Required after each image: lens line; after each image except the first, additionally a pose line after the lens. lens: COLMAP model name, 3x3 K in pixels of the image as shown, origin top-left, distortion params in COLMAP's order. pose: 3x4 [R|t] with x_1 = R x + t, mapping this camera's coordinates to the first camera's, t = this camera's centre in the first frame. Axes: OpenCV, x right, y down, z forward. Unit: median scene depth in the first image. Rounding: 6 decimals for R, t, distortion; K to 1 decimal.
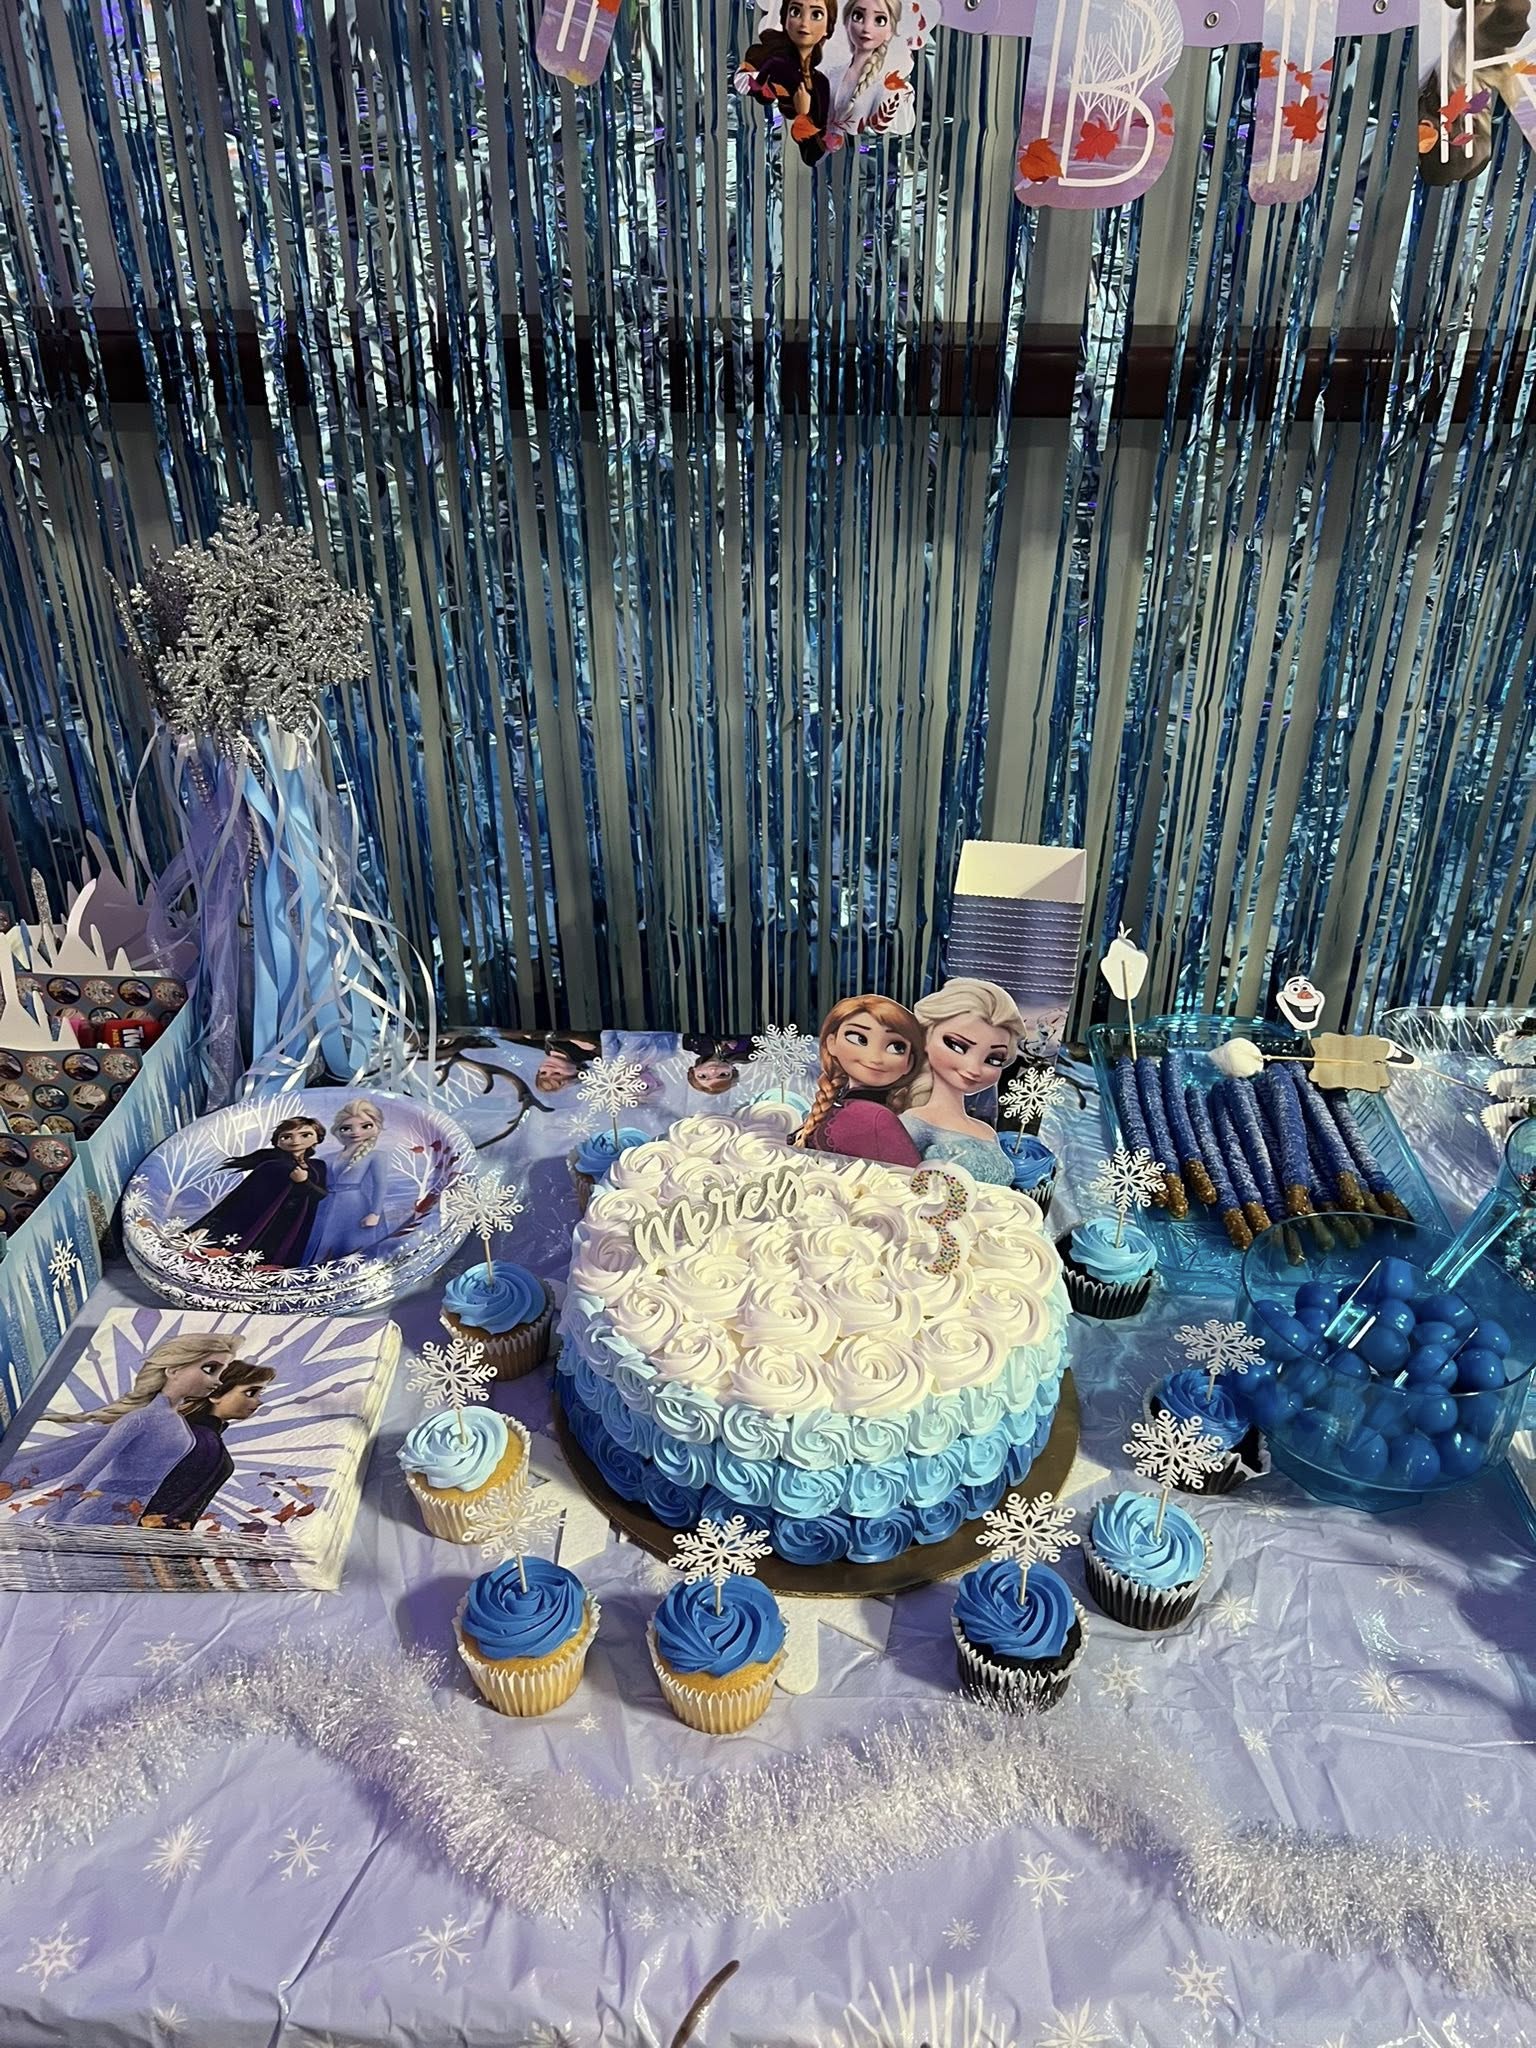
lens RADIAL K [[1544.3, 0, 756.4], [0, 1544.3, 1011.2], [0, 0, 1]] dist [0.051150, -0.072991]
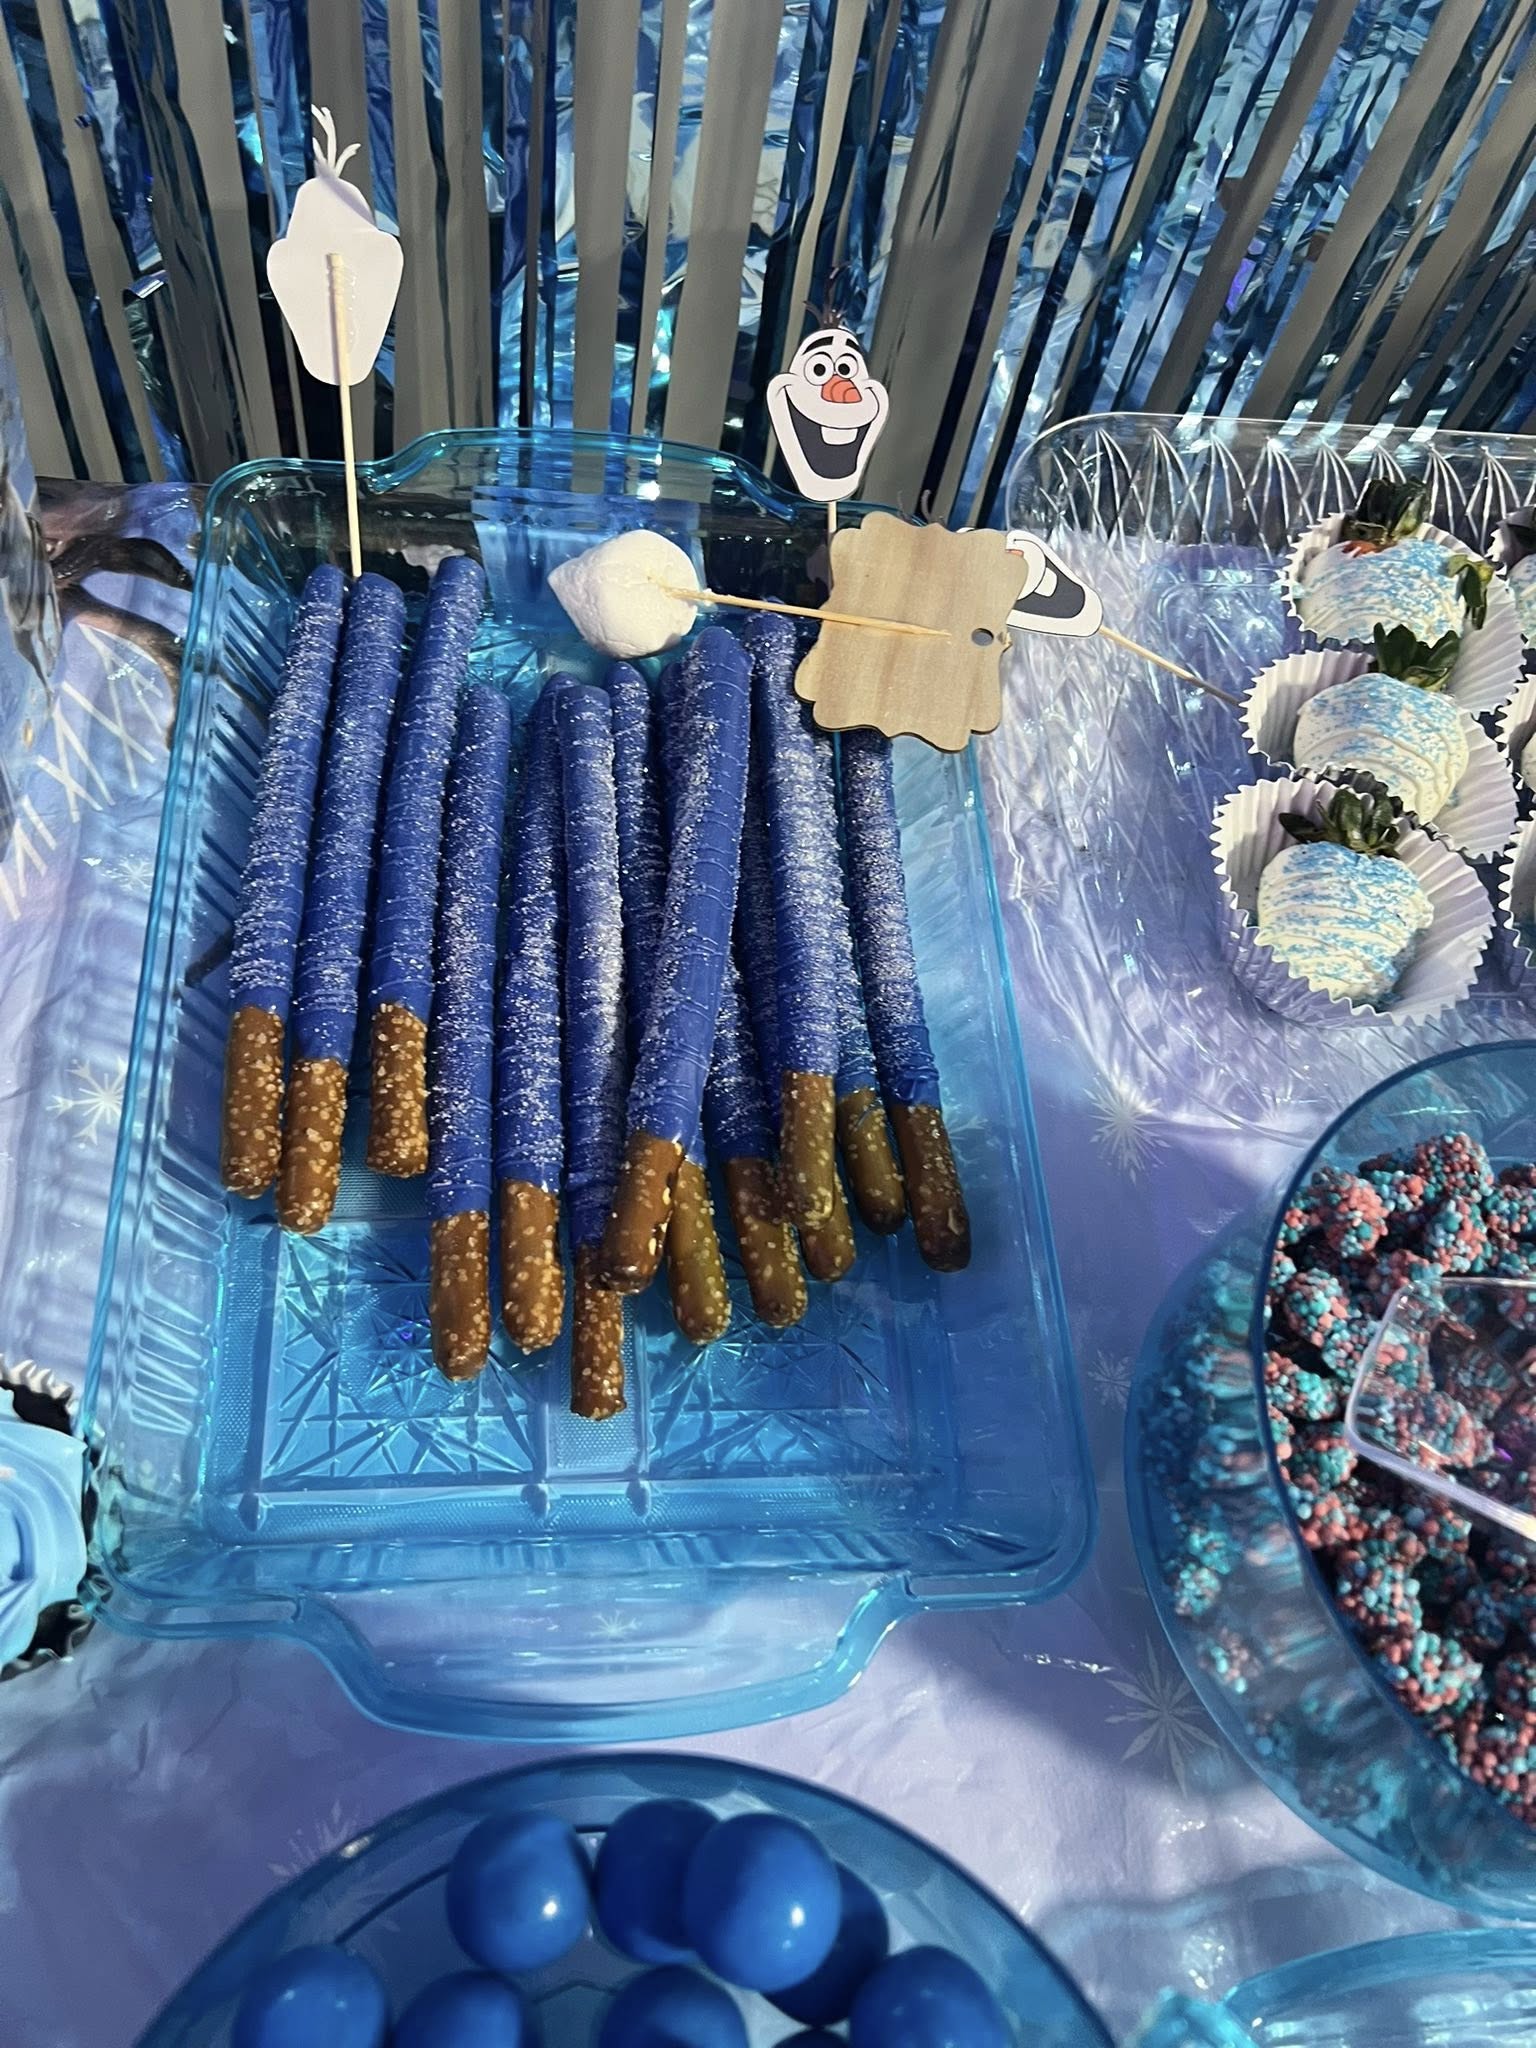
lens RADIAL K [[1501.0, 0, 768.0], [0, 1501.0, 1024.0], [0, 0, 1]] dist [0.058964, -0.090430]
pose [[0.983306, -0.034907, 0.178582, 0.380142], [-0.065039, 0.849169, 0.524101, -0.098338], [-0.169942, -0.526966, 0.832722, 0.892480]]
